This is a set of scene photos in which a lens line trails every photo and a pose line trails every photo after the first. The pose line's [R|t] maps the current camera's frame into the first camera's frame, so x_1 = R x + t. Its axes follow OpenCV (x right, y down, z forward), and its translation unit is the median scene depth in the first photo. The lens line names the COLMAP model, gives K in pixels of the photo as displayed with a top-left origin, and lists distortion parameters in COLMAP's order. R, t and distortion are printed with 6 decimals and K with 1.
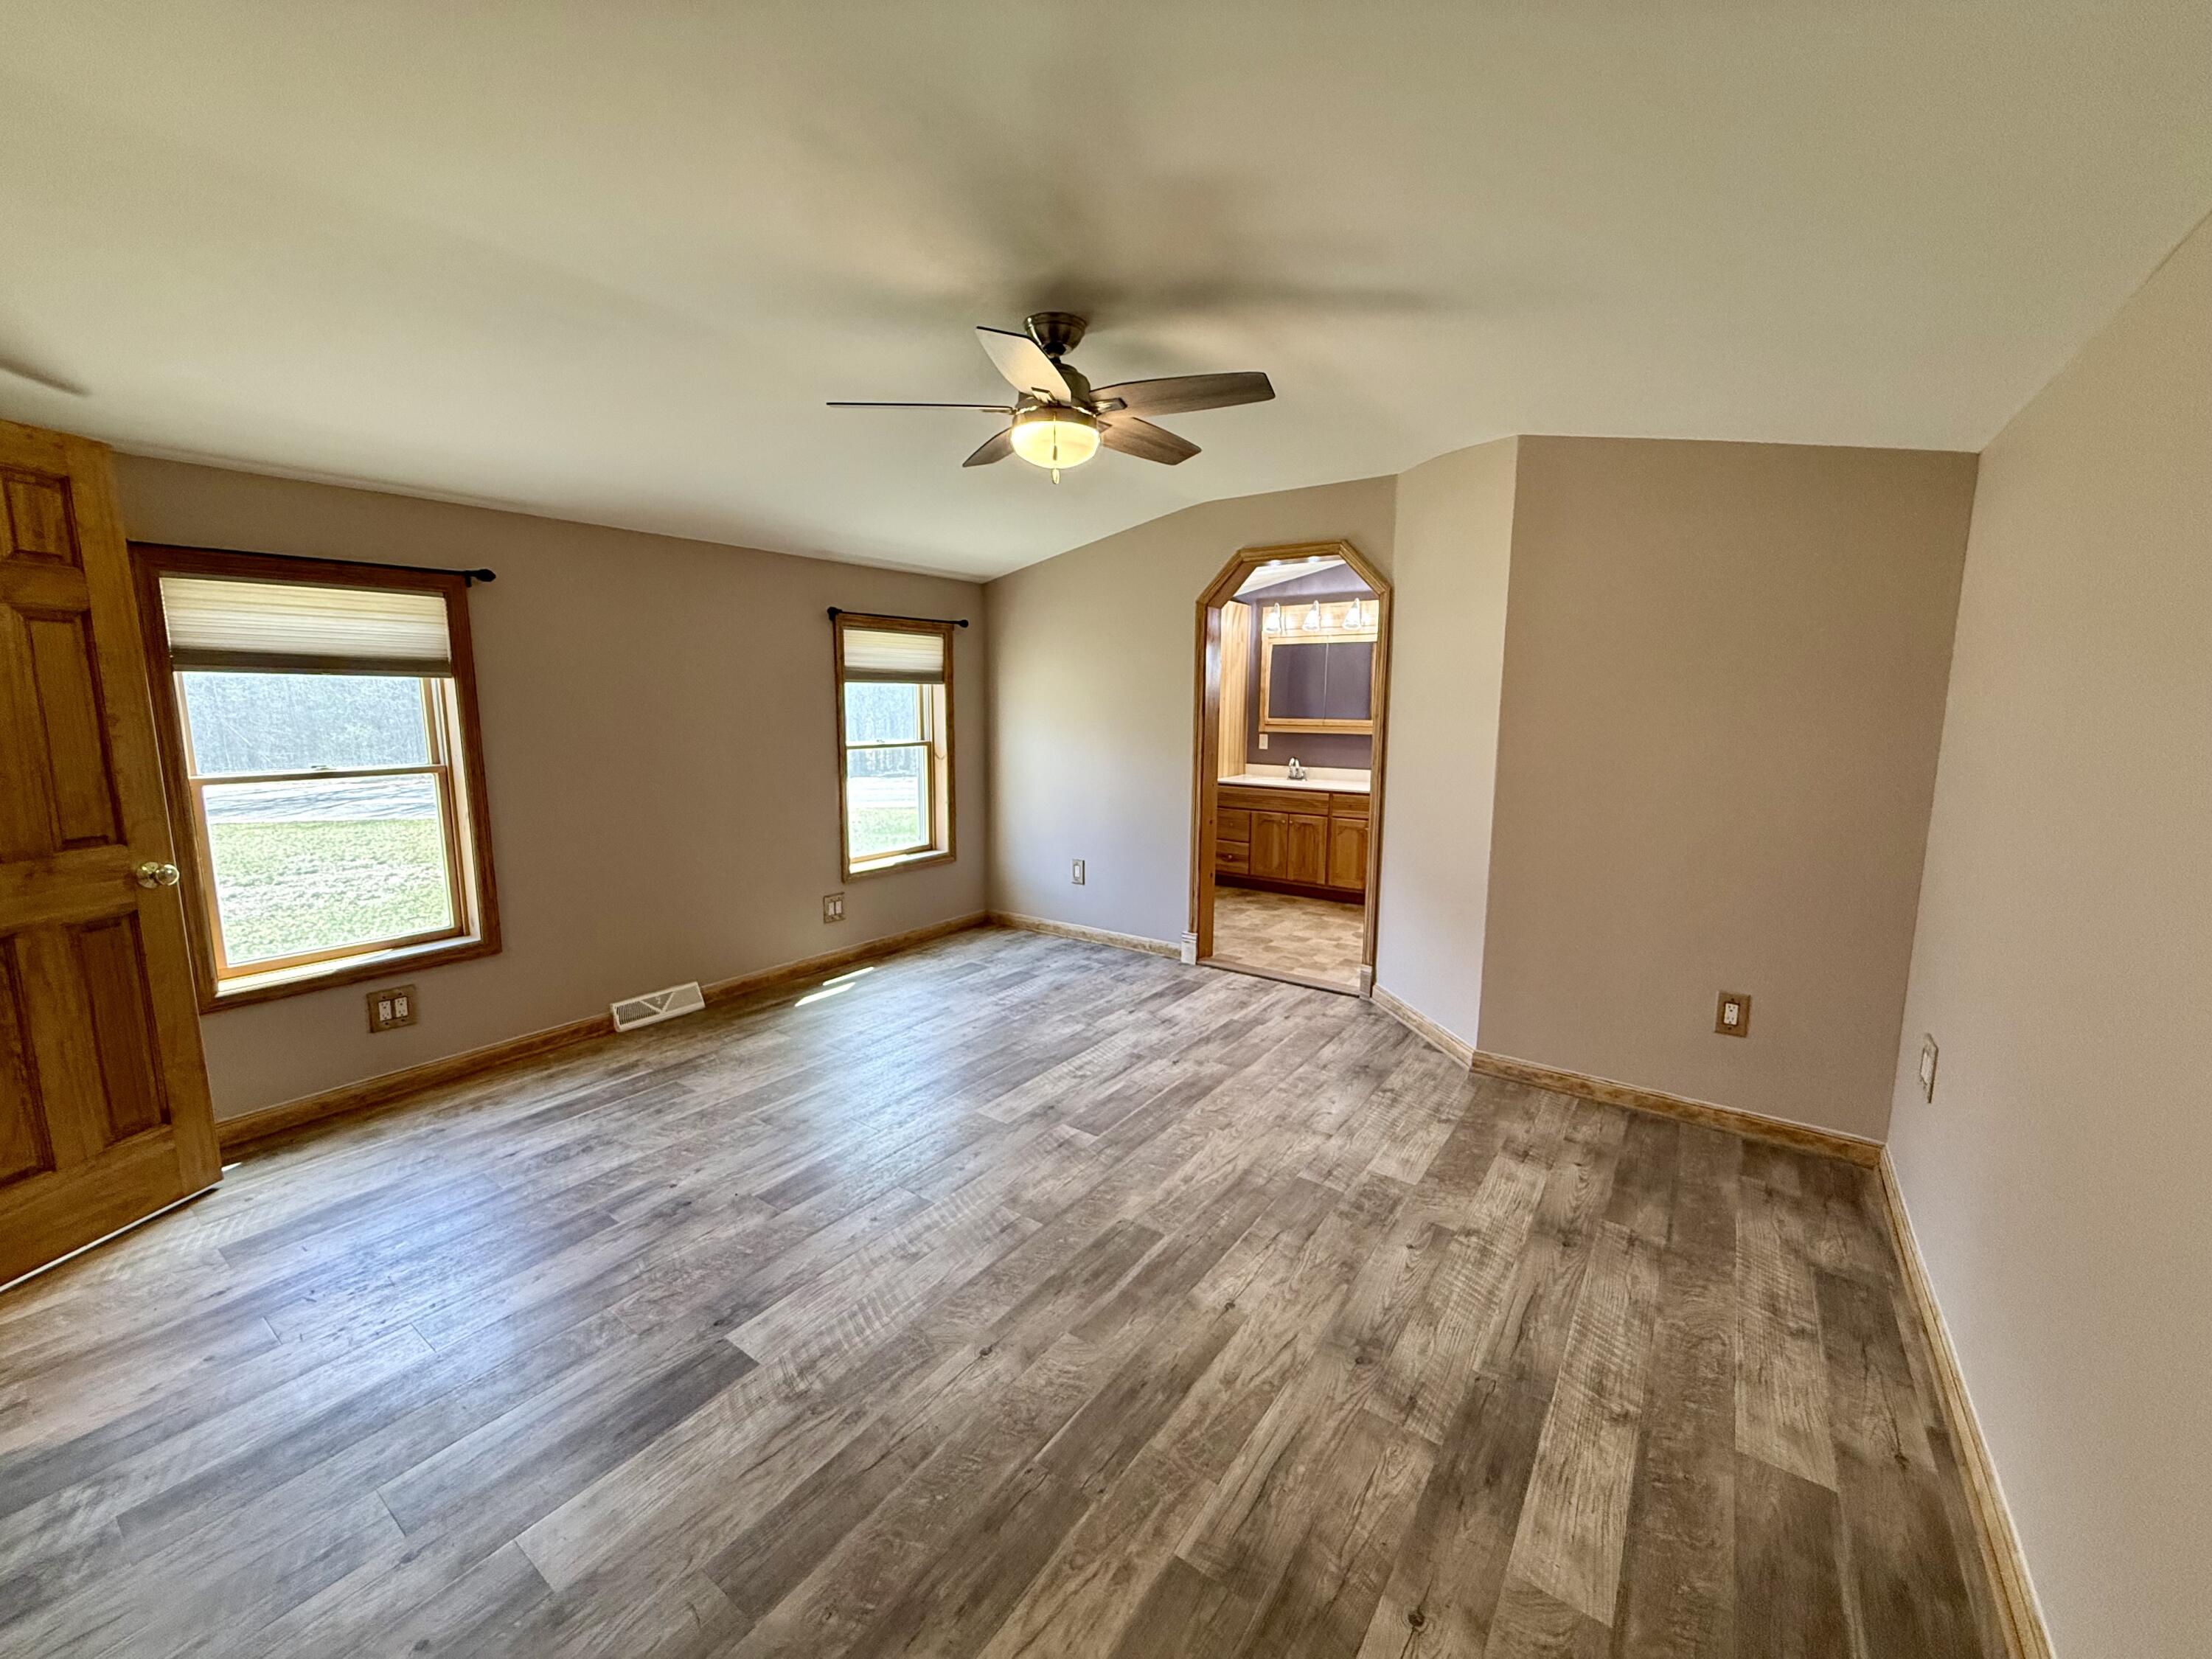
lens RADIAL K [[891.2, 0, 1097.7], [0, 891.2, 828.9], [0, 0, 1]] dist [0.000580, -0.000083]
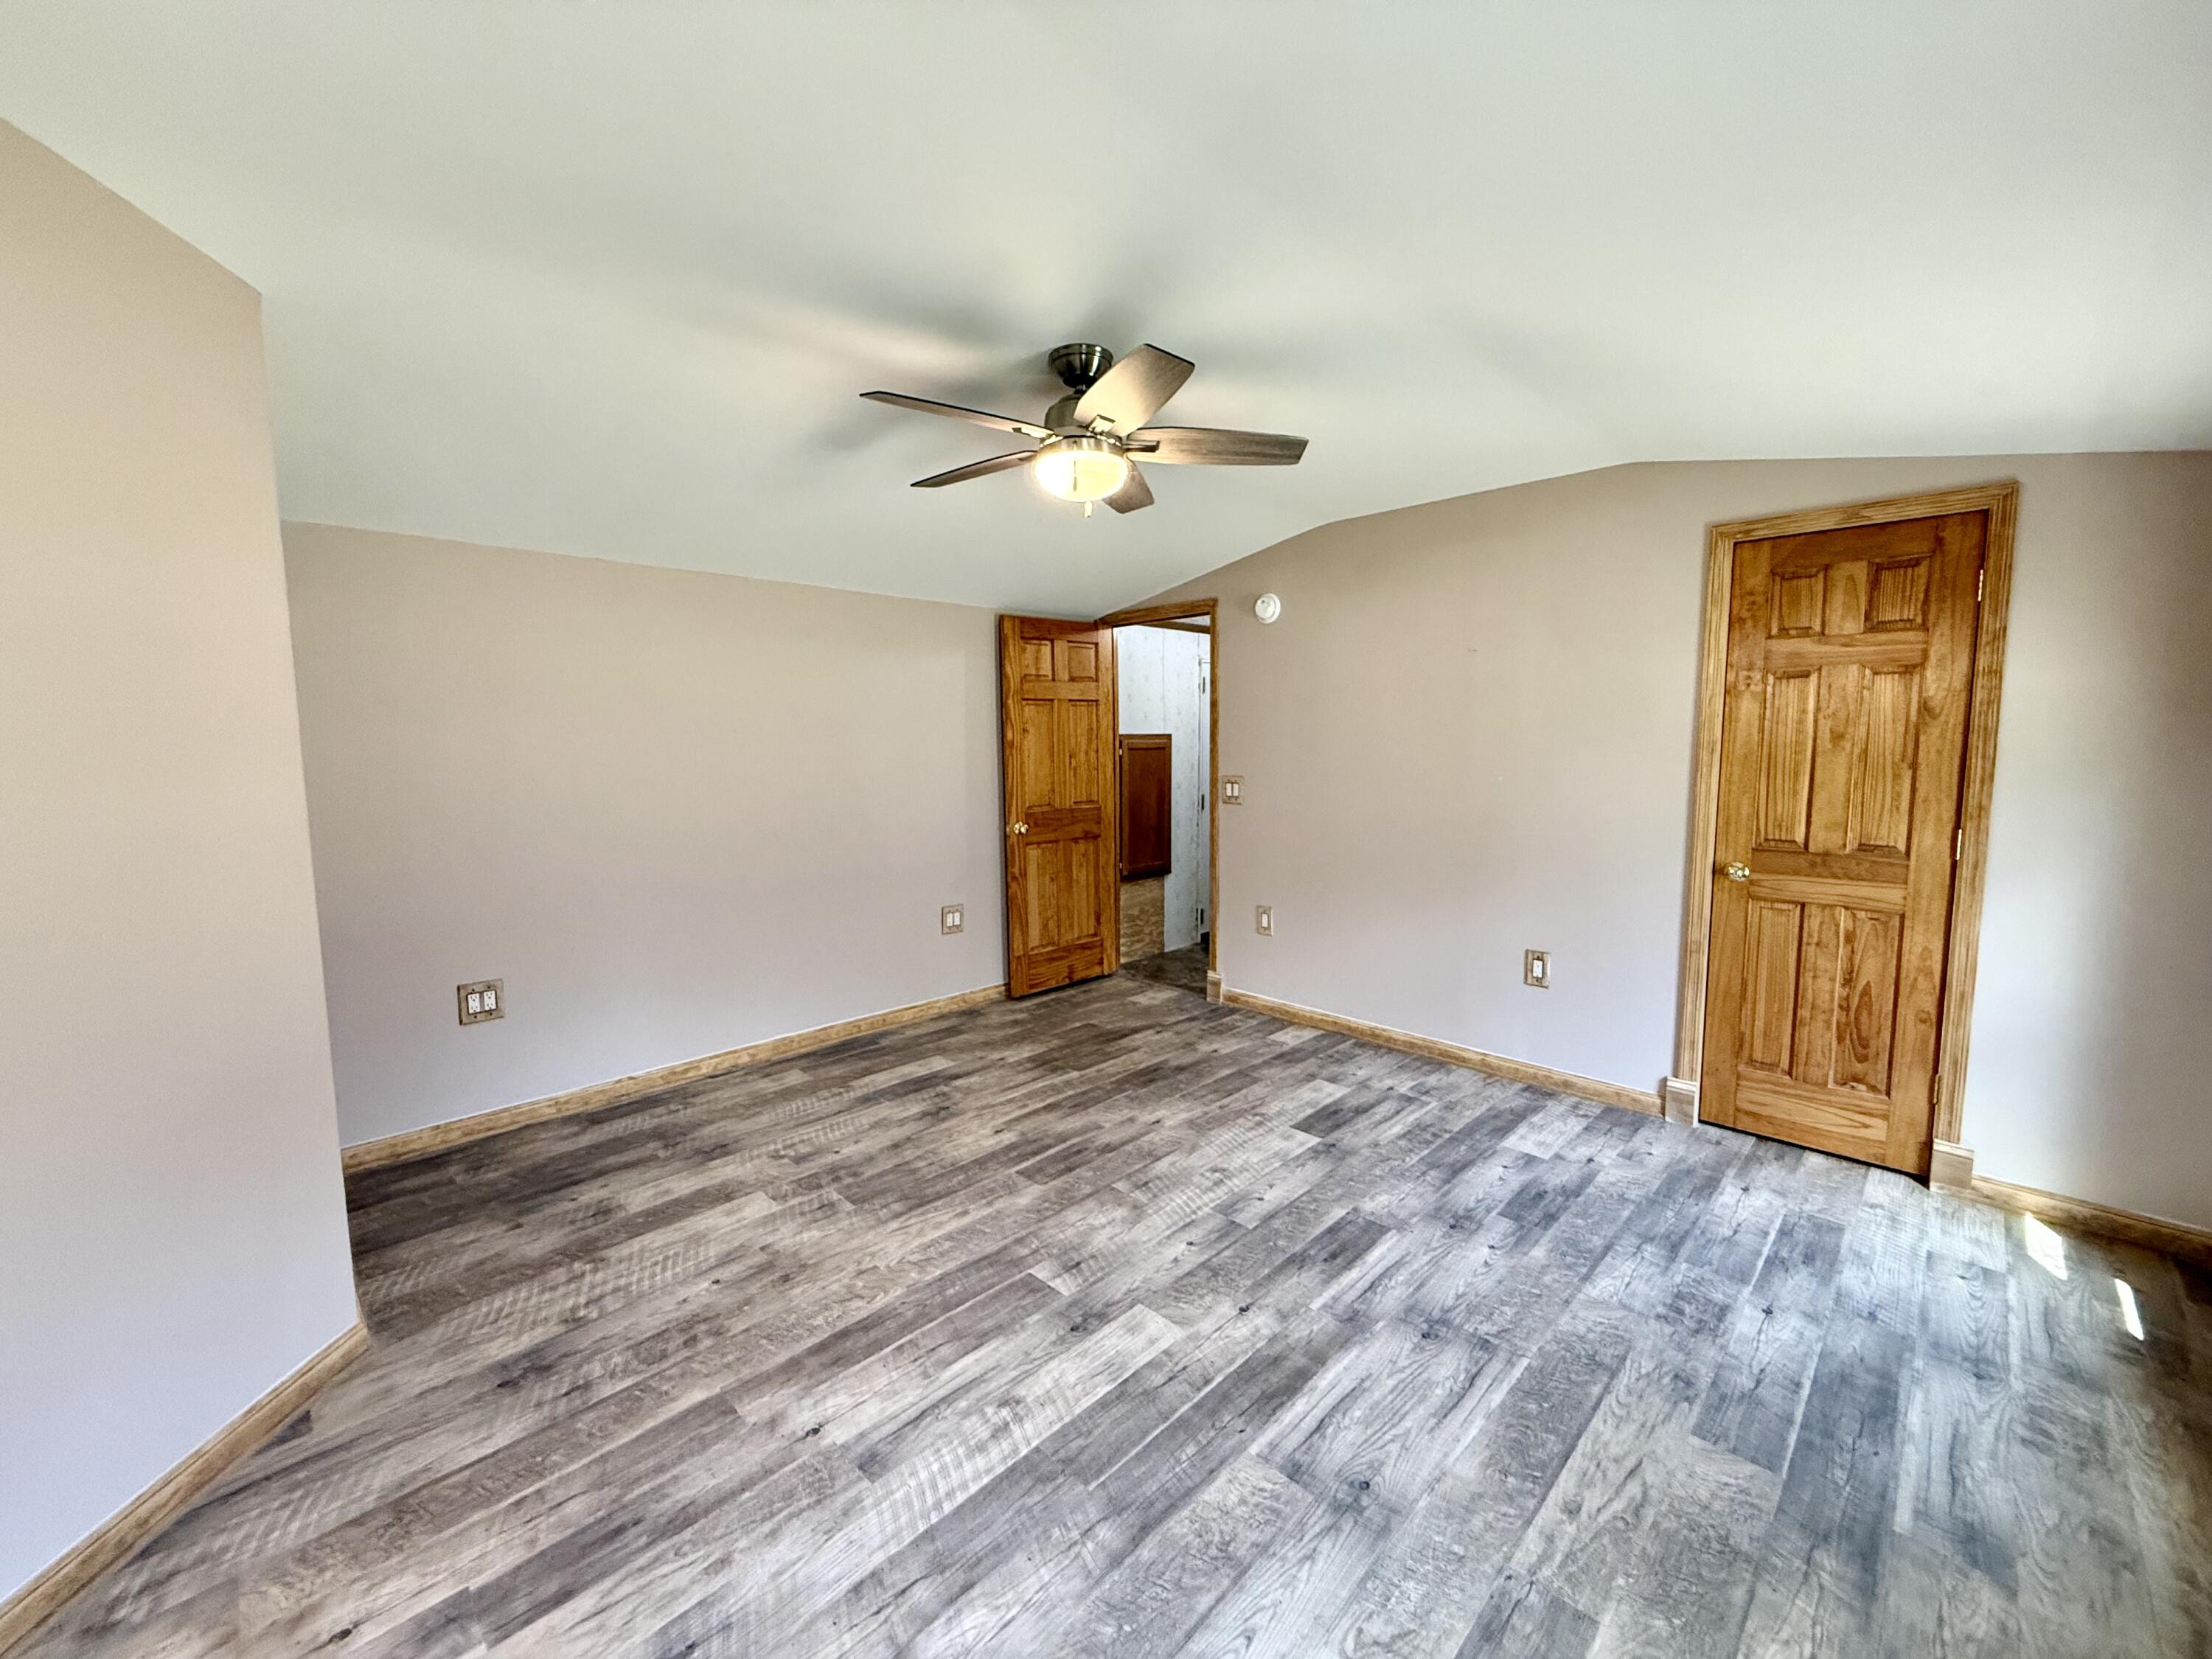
lens RADIAL K [[891.2, 0, 1105.5], [0, 891.2, 827.4], [0, 0, 1]] dist [0.000580, -0.000083]
pose [[-0.988326, -0.013883, 0.151720, -0.207477], [0.023528, 0.969985, 0.242023, -0.271121], [-0.150526, 0.242767, -0.958335, 1.861277]]
